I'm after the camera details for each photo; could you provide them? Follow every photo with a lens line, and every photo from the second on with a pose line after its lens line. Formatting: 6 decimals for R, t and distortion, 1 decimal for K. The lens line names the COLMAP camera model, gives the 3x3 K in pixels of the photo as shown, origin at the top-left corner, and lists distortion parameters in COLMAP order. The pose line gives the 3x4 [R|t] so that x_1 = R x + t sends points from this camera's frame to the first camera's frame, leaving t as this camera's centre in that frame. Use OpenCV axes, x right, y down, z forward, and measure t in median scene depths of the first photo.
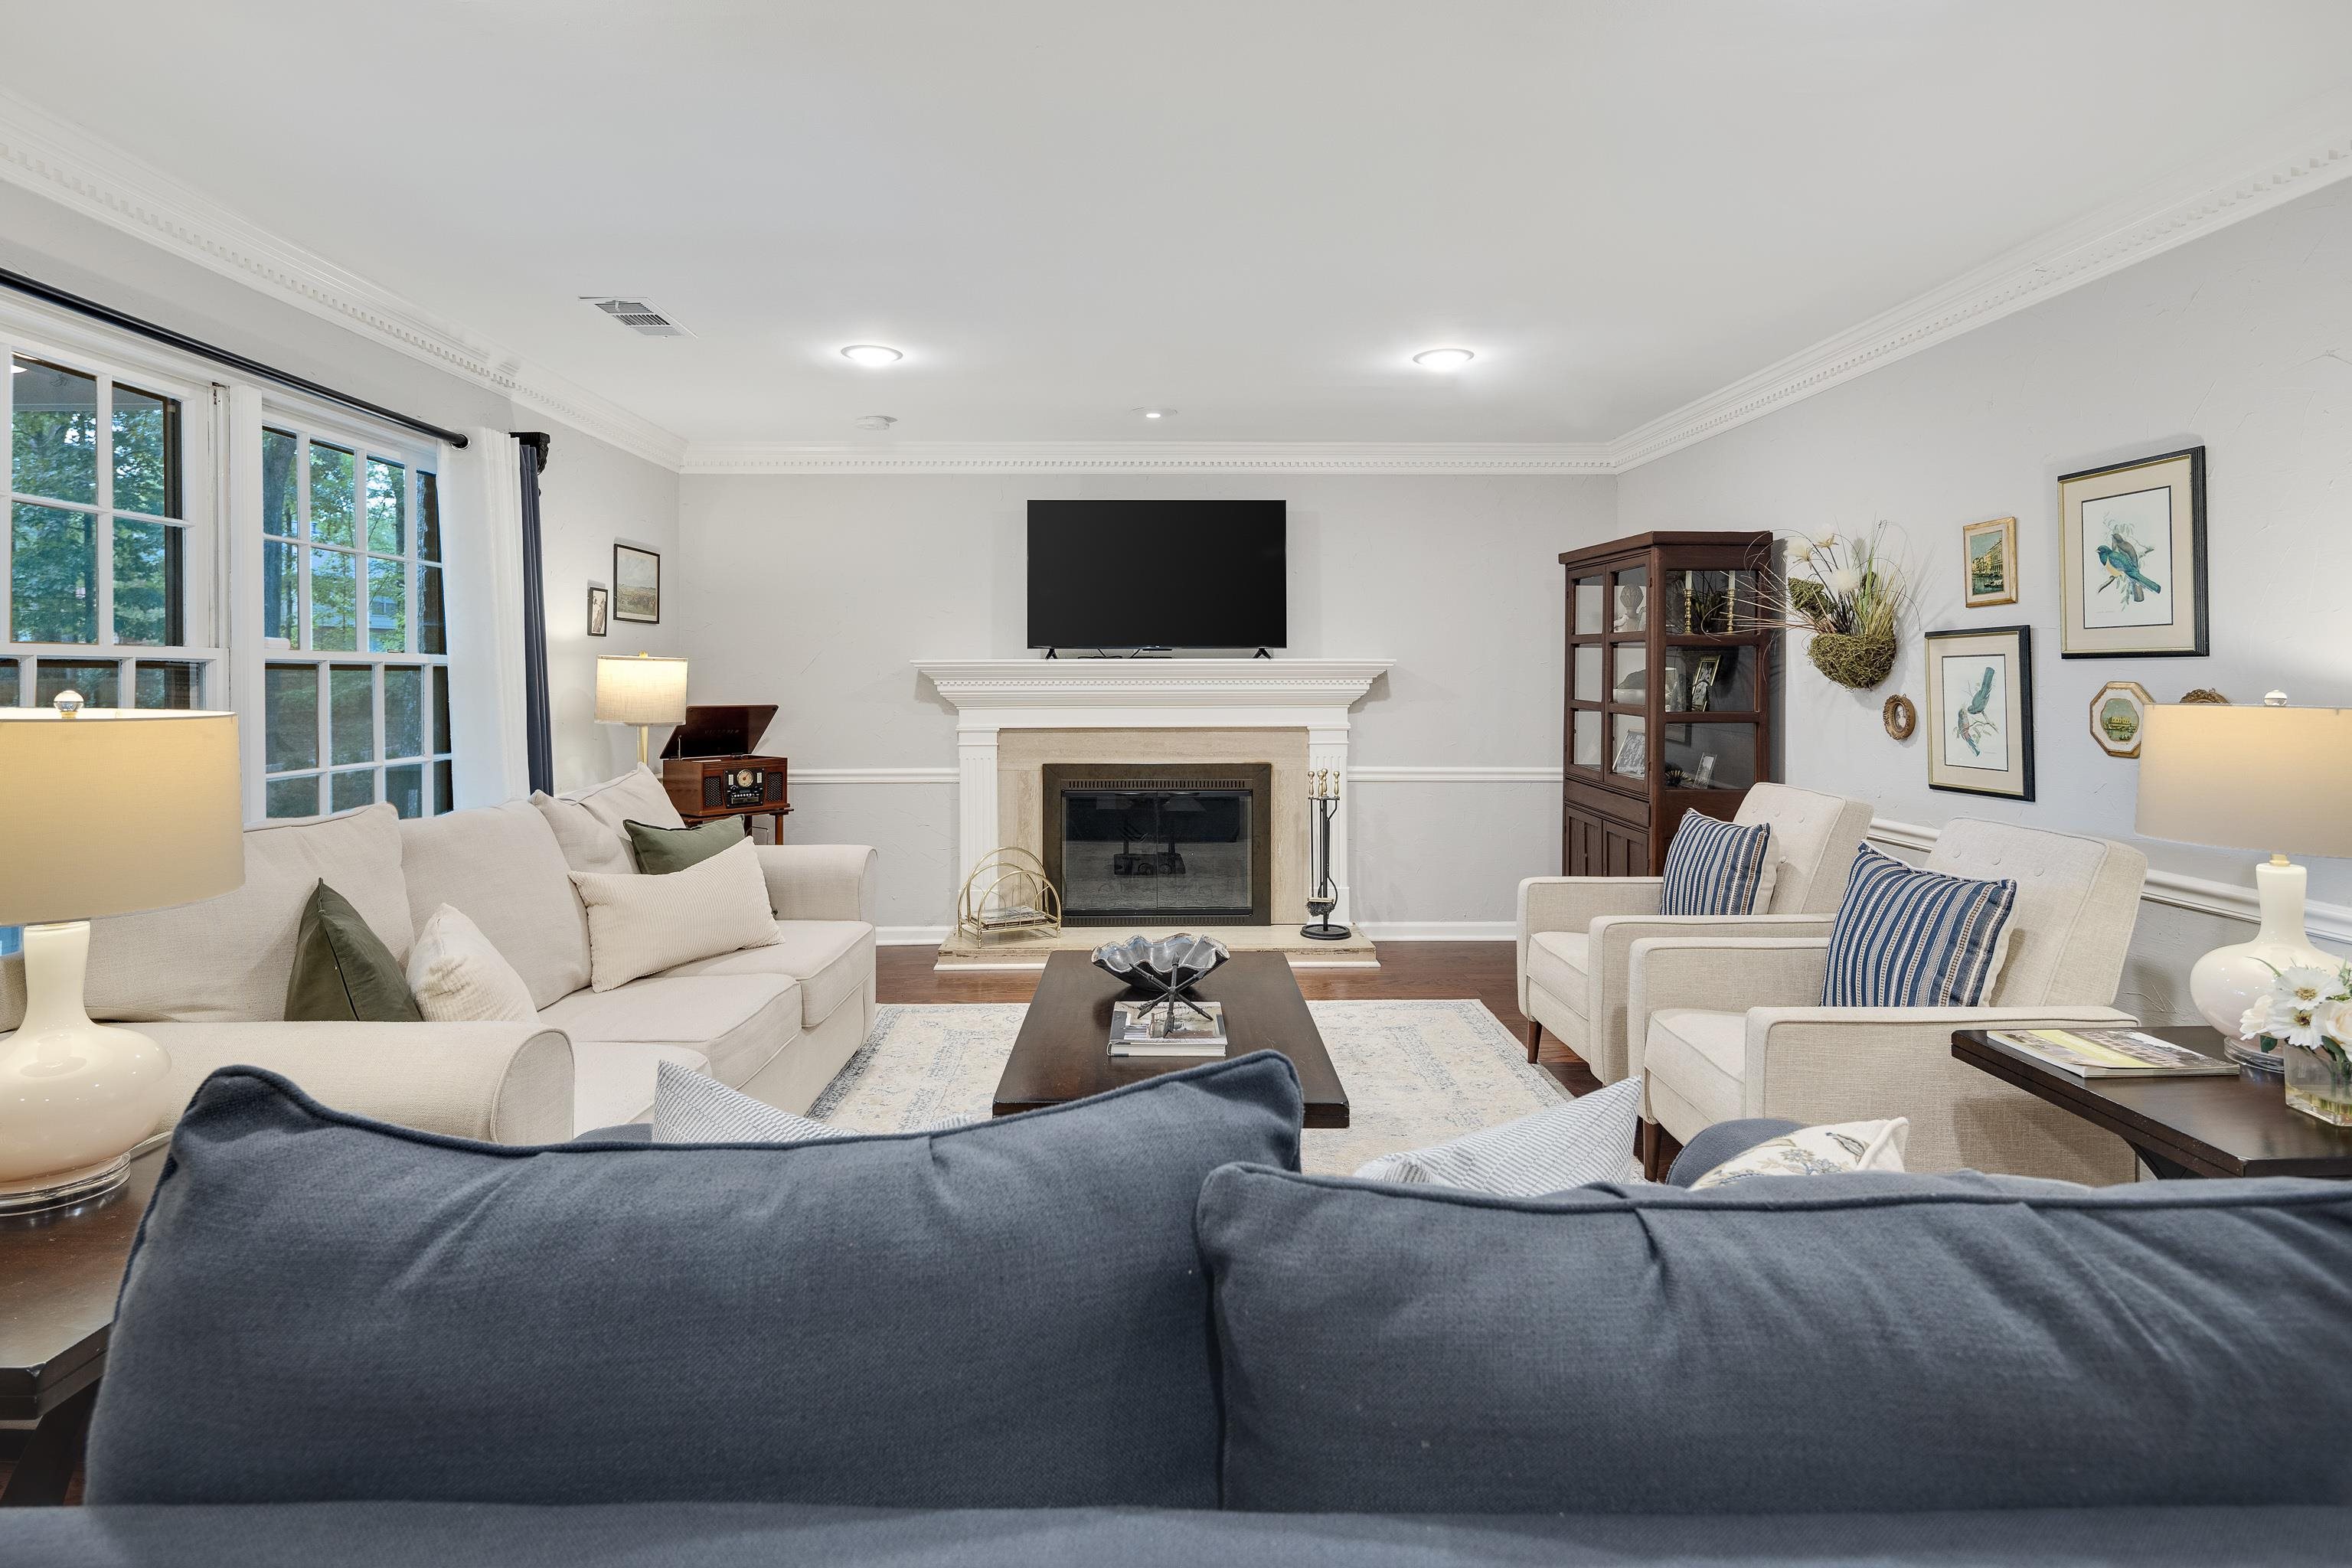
lens RADIAL K [[1141.9, 0, 1174.0], [0, 1141.9, 696.9], [0, 0, 1]] dist [0.001825, -0.001403]
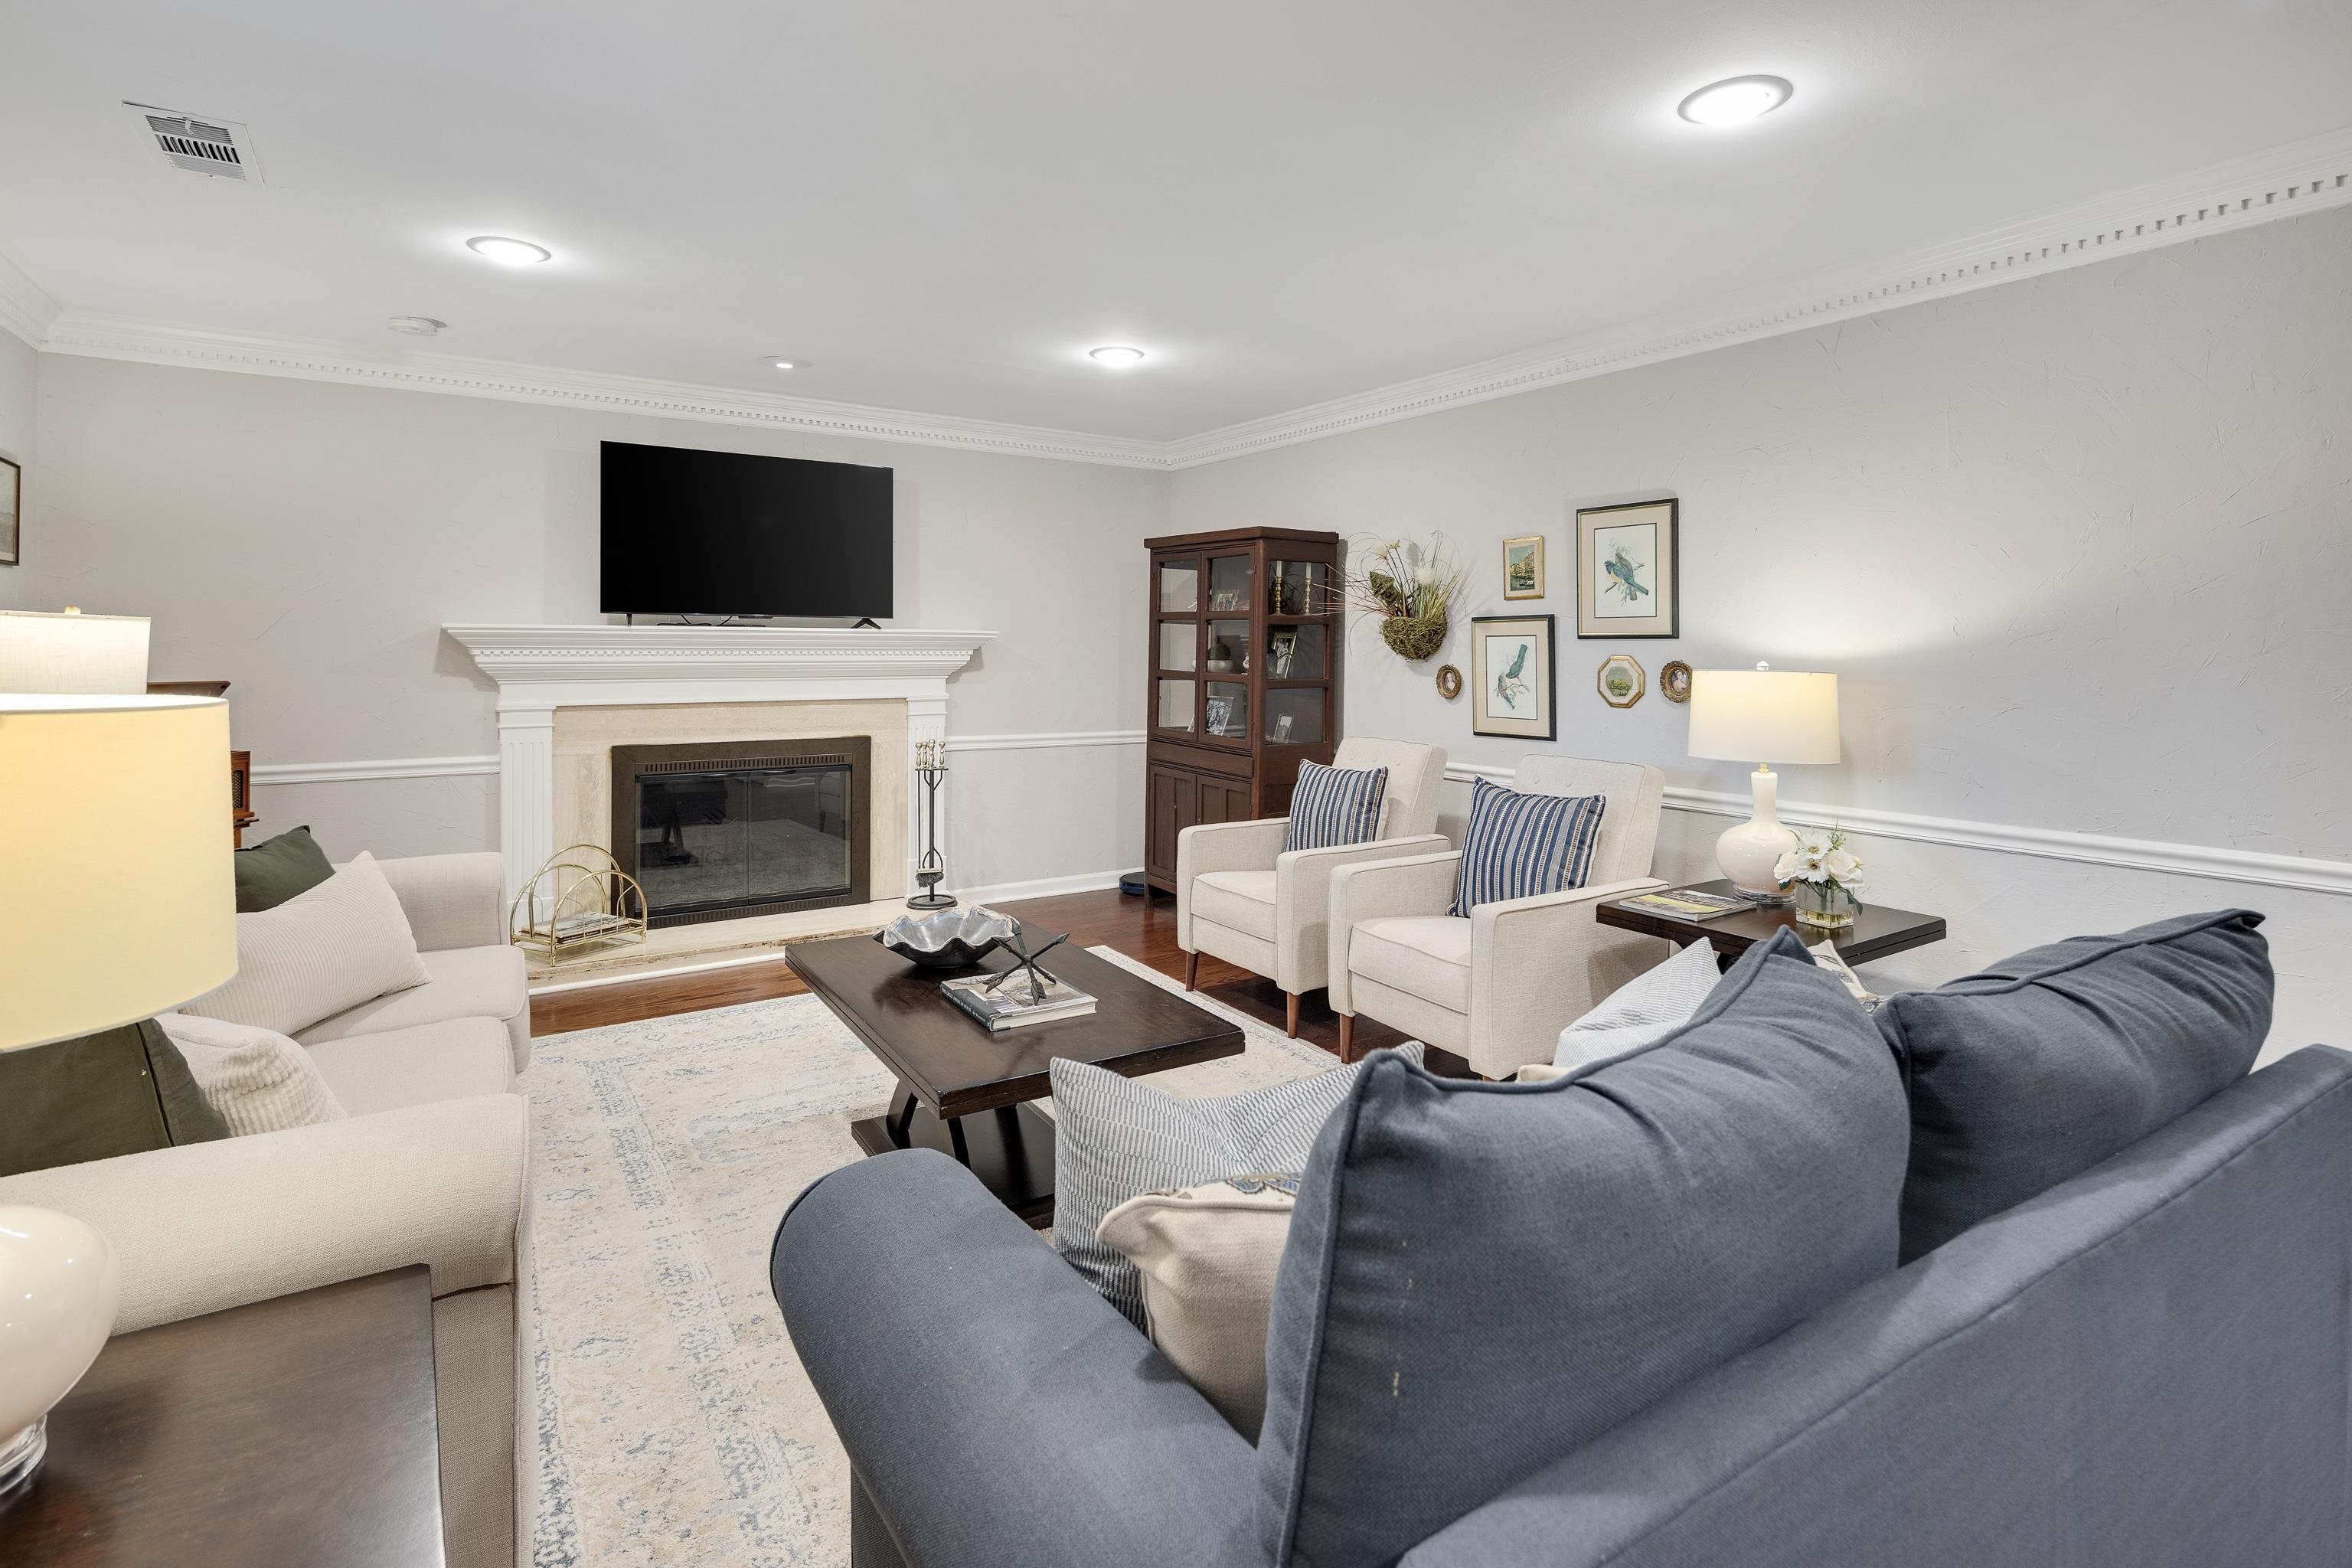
lens RADIAL K [[1134.9, 0, 1181.9], [0, 1134.9, 671.5], [0, 0, 1]] dist [0.002622, -0.000305]
pose [[0.847846, -0.005076, 0.530219, -0.297809], [0.003204, 0.999985, 0.004450, -0.000708], [-0.530234, -0.002074, 0.847849, 0.055259]]
